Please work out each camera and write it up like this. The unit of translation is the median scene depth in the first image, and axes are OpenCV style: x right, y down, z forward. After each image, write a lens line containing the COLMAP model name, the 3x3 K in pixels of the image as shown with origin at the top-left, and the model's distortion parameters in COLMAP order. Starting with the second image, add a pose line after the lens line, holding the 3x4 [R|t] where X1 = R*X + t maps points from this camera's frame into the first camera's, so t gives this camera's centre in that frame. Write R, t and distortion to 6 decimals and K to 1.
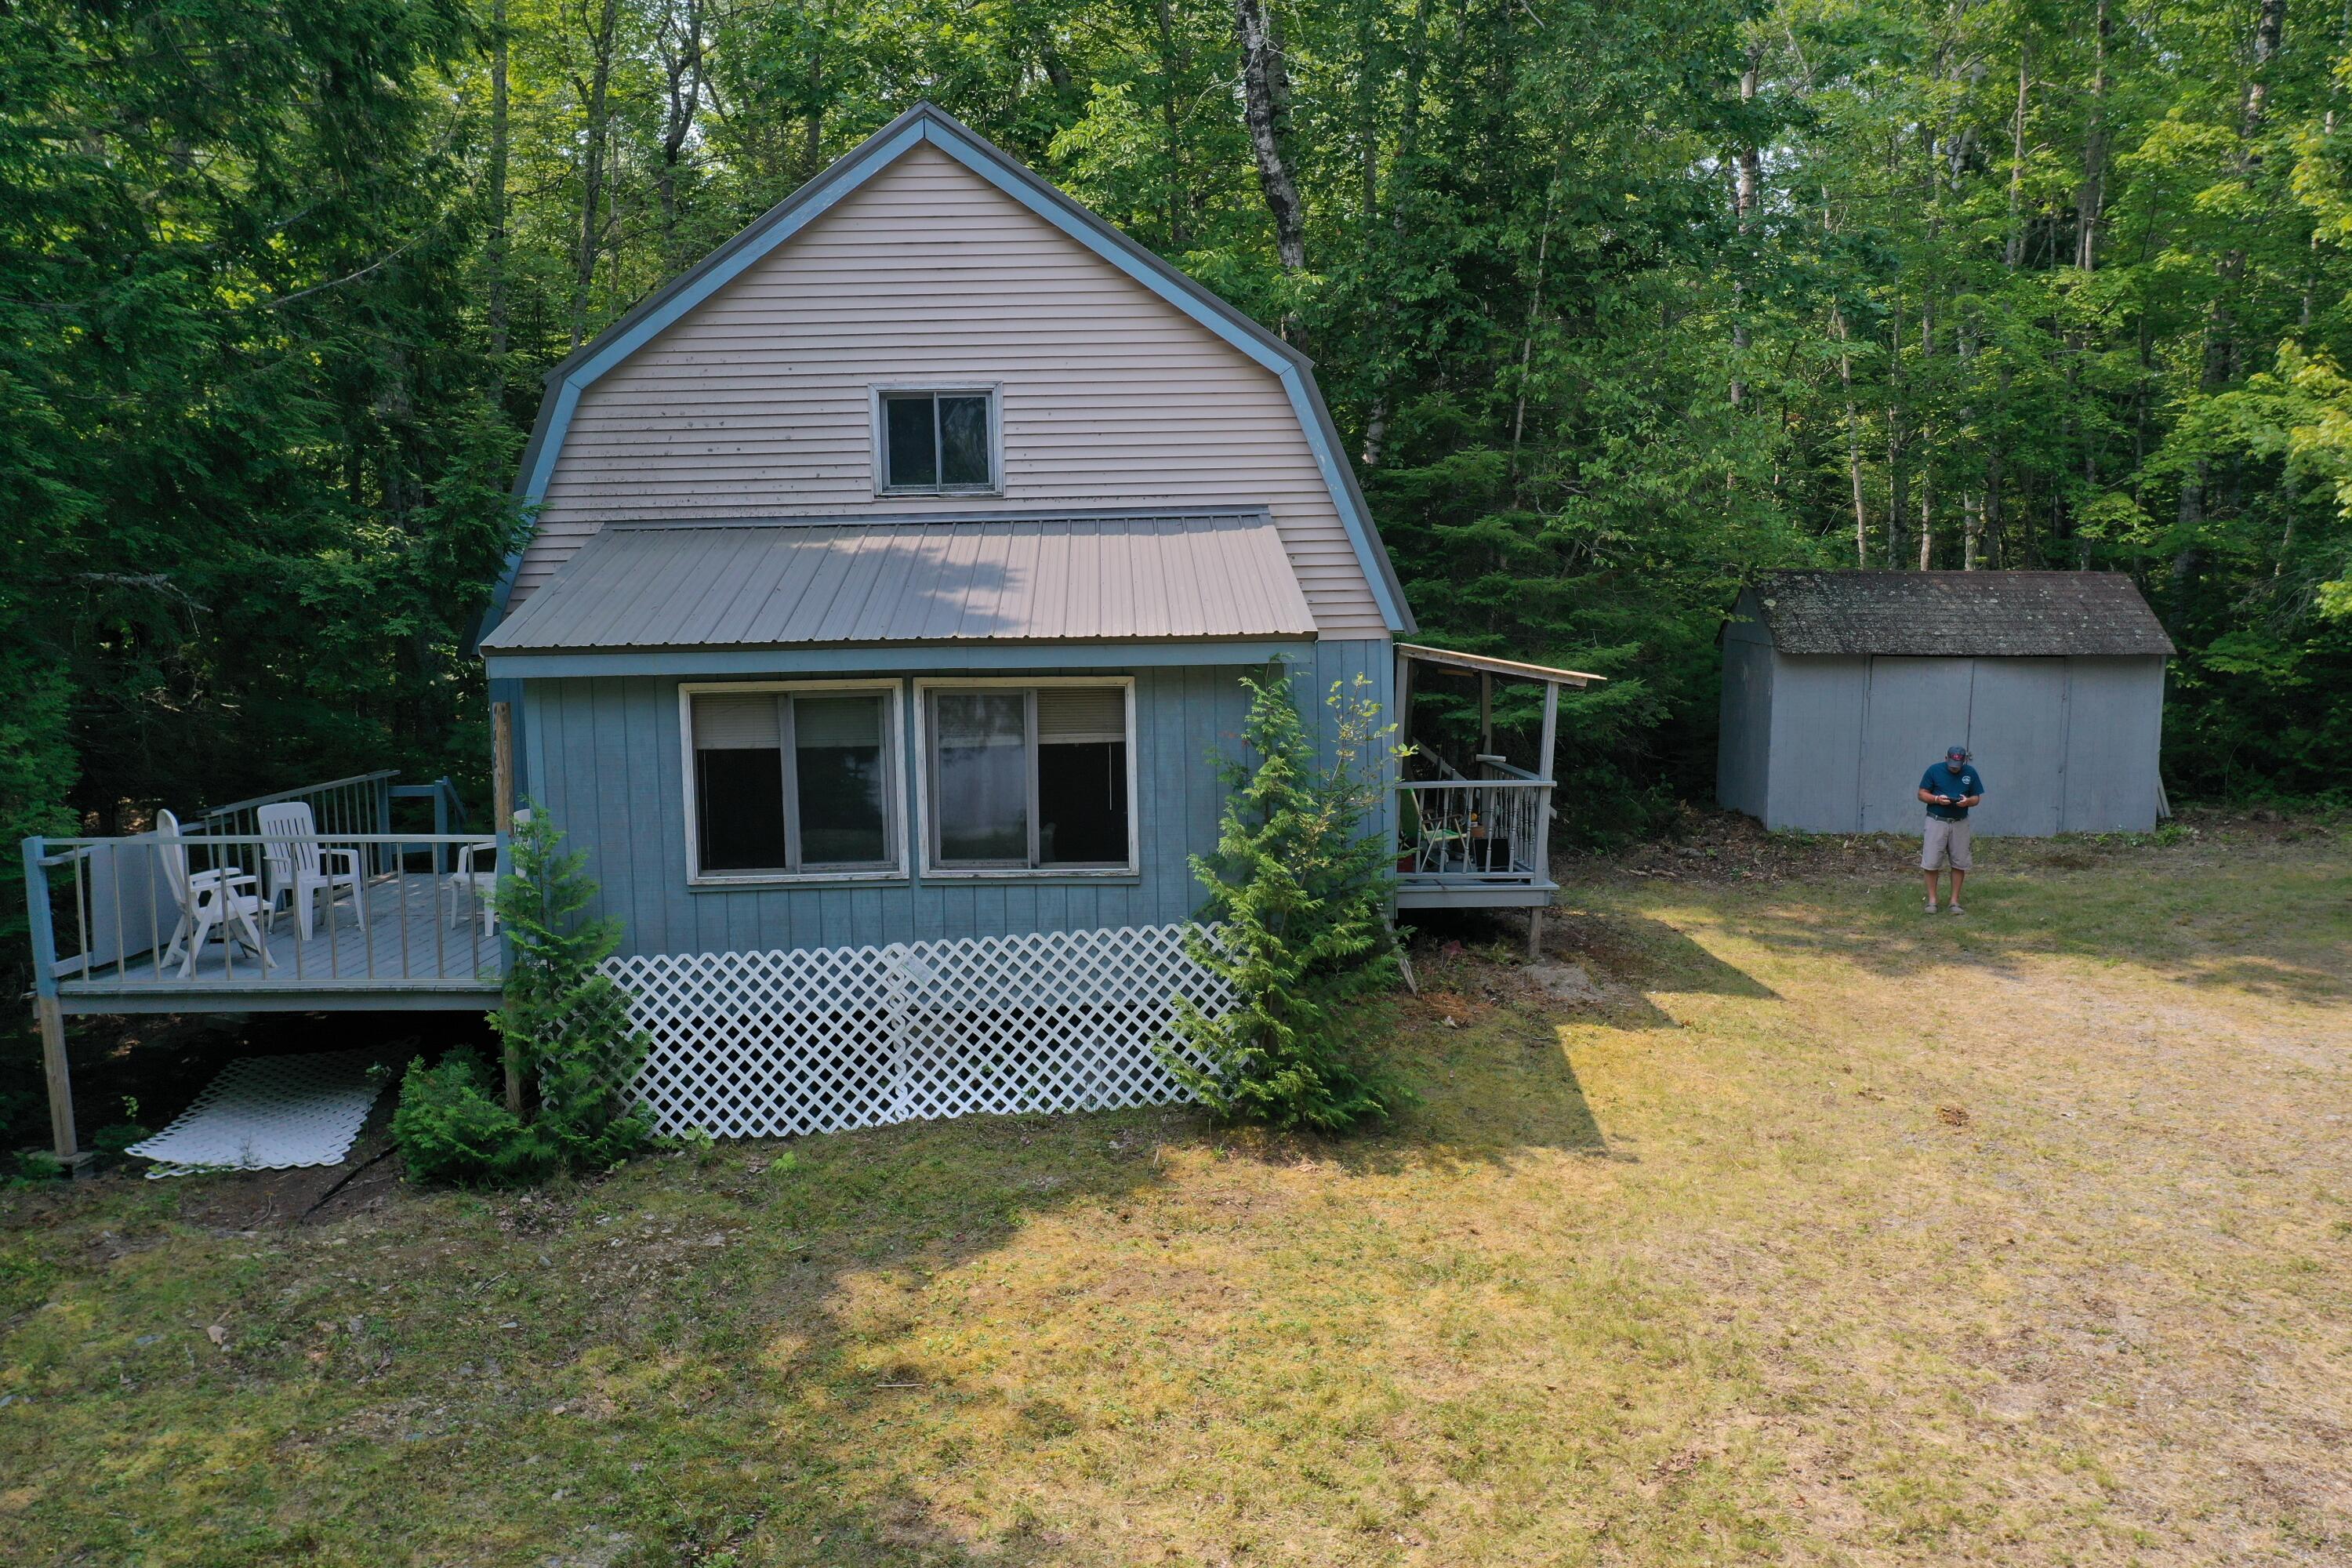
lens RADIAL K [[1865.8, 0, 1176.0], [0, 1865.8, 784.0], [0, 0, 1]] dist [0.006219, 0.005211]
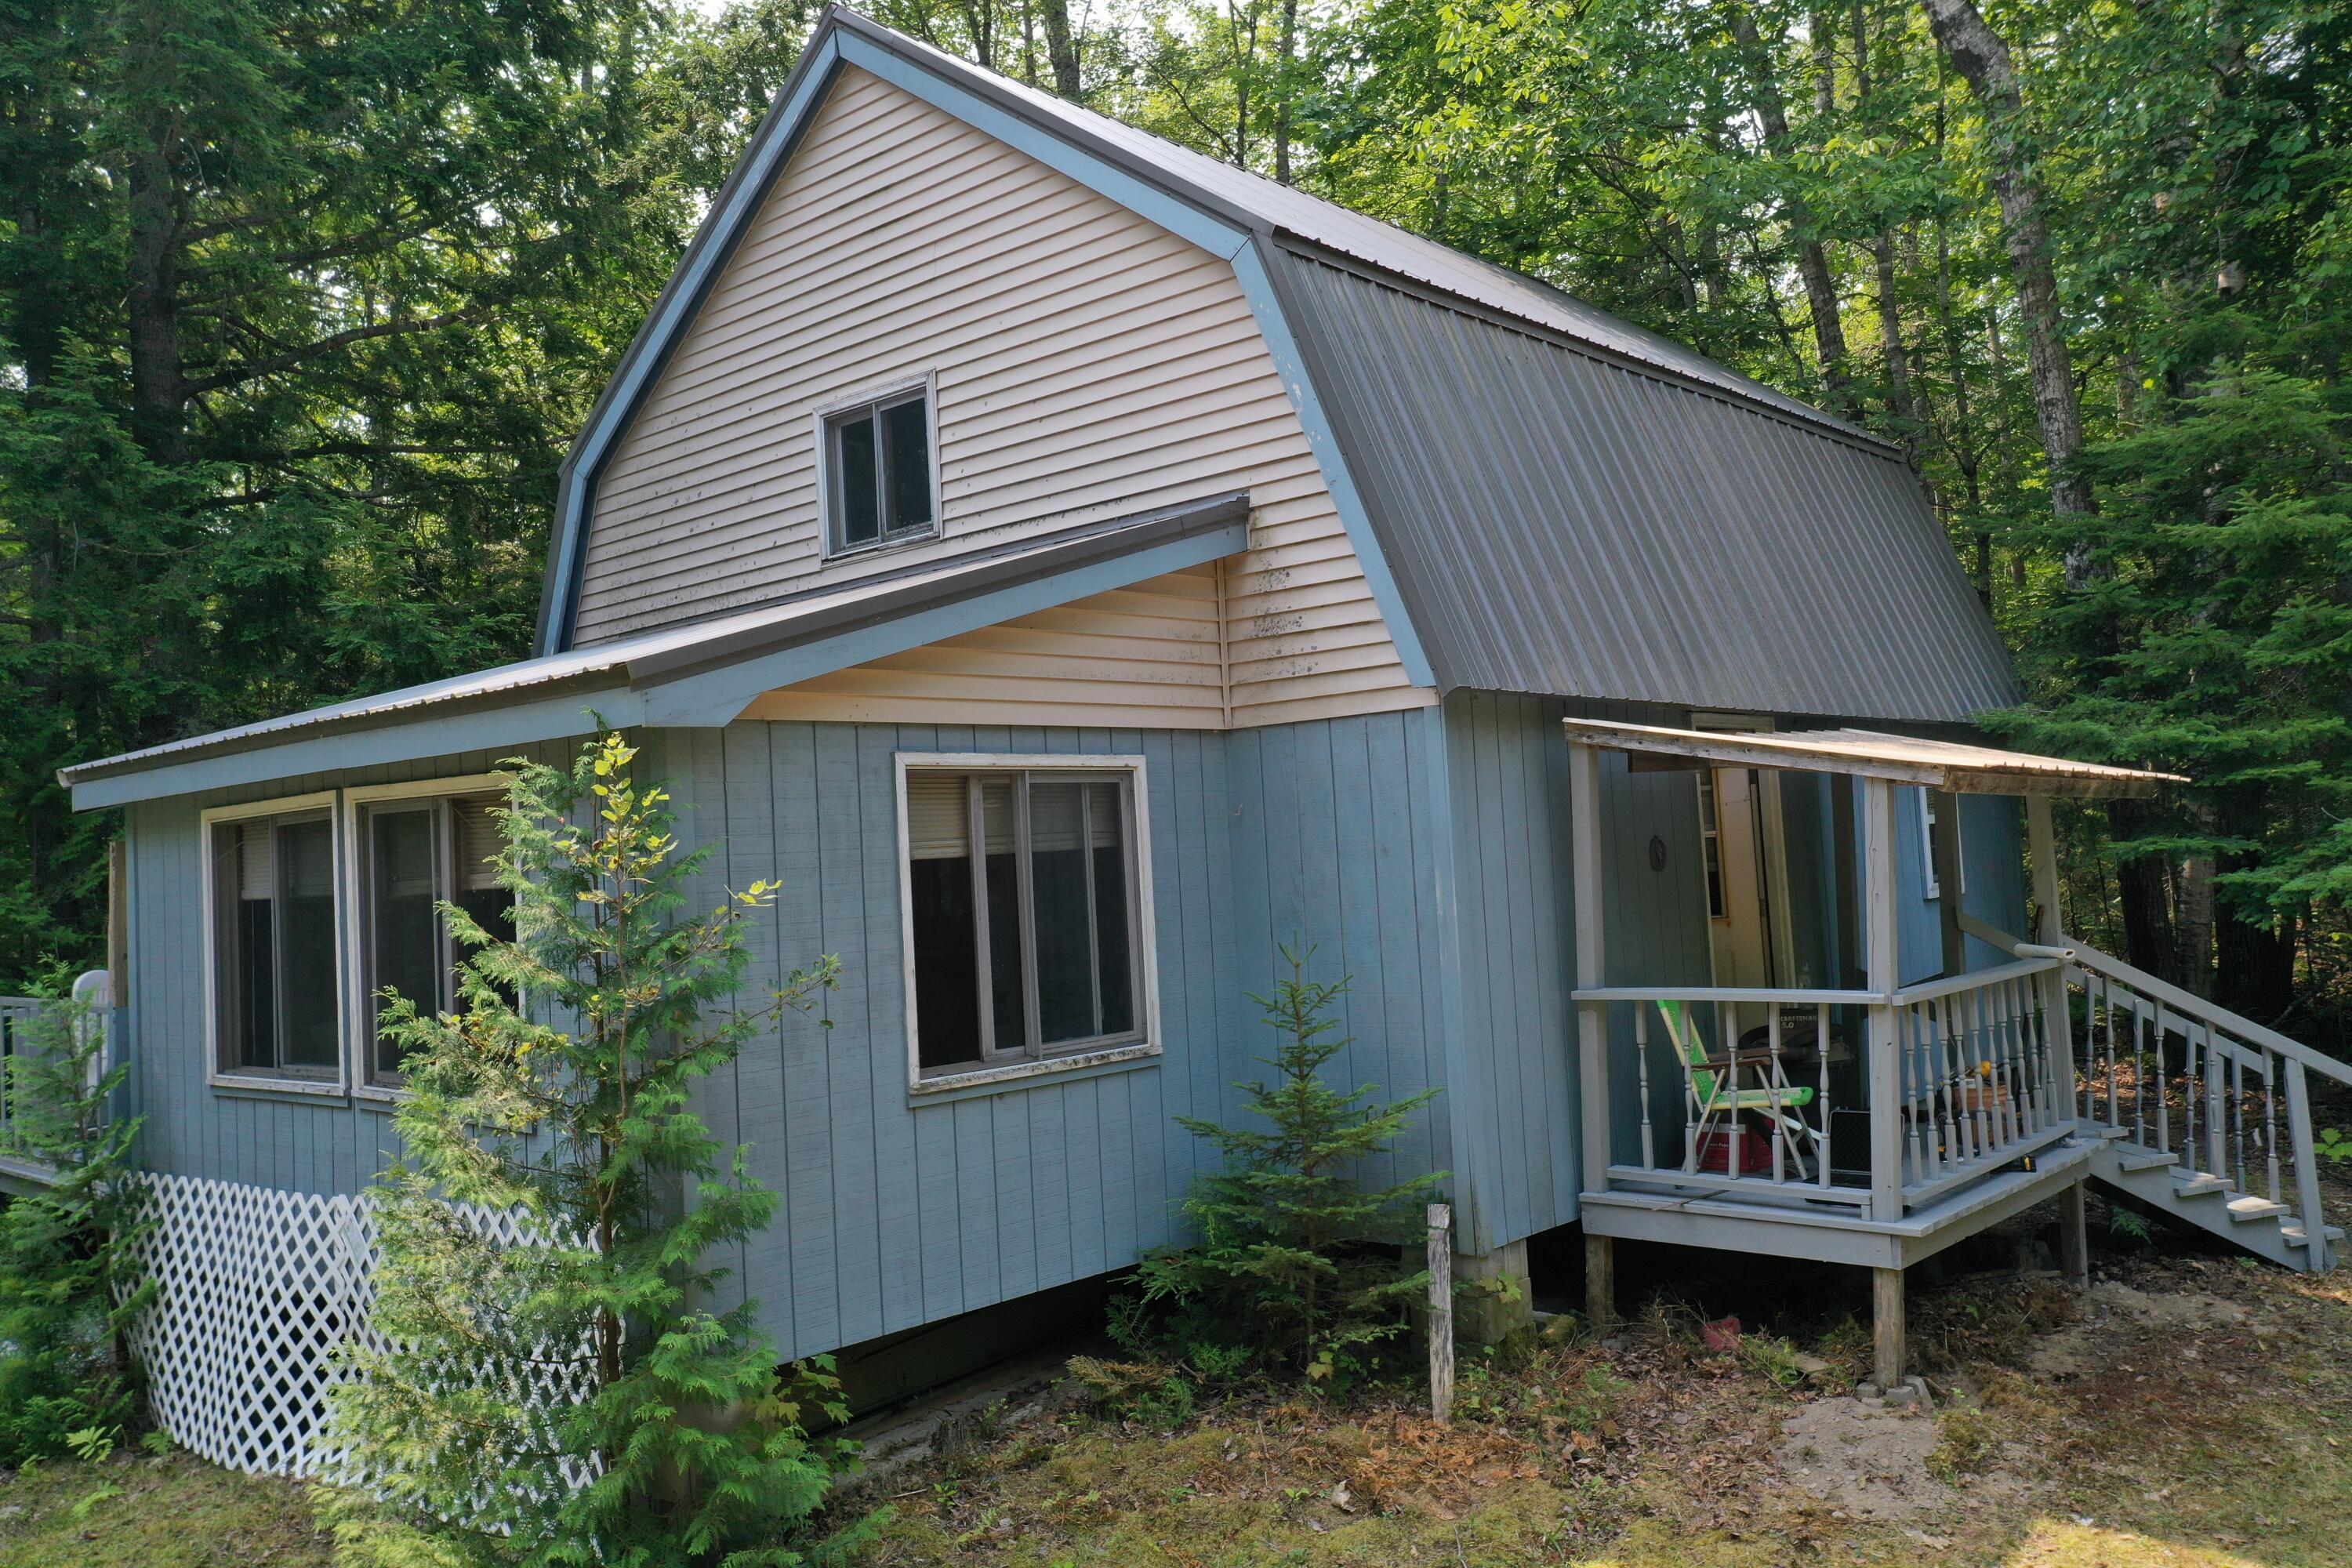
lens RADIAL K [[1865.8, 0, 1176.0], [0, 1865.8, 784.0], [0, 0, 1]] dist [0.006219, 0.005211]
pose [[0.730005, -0.047919, -0.681760, 0.515524], [-0.031340, 0.994142, -0.103434, 0.000345], [0.682723, 0.096874, 0.724227, 0.715133]]
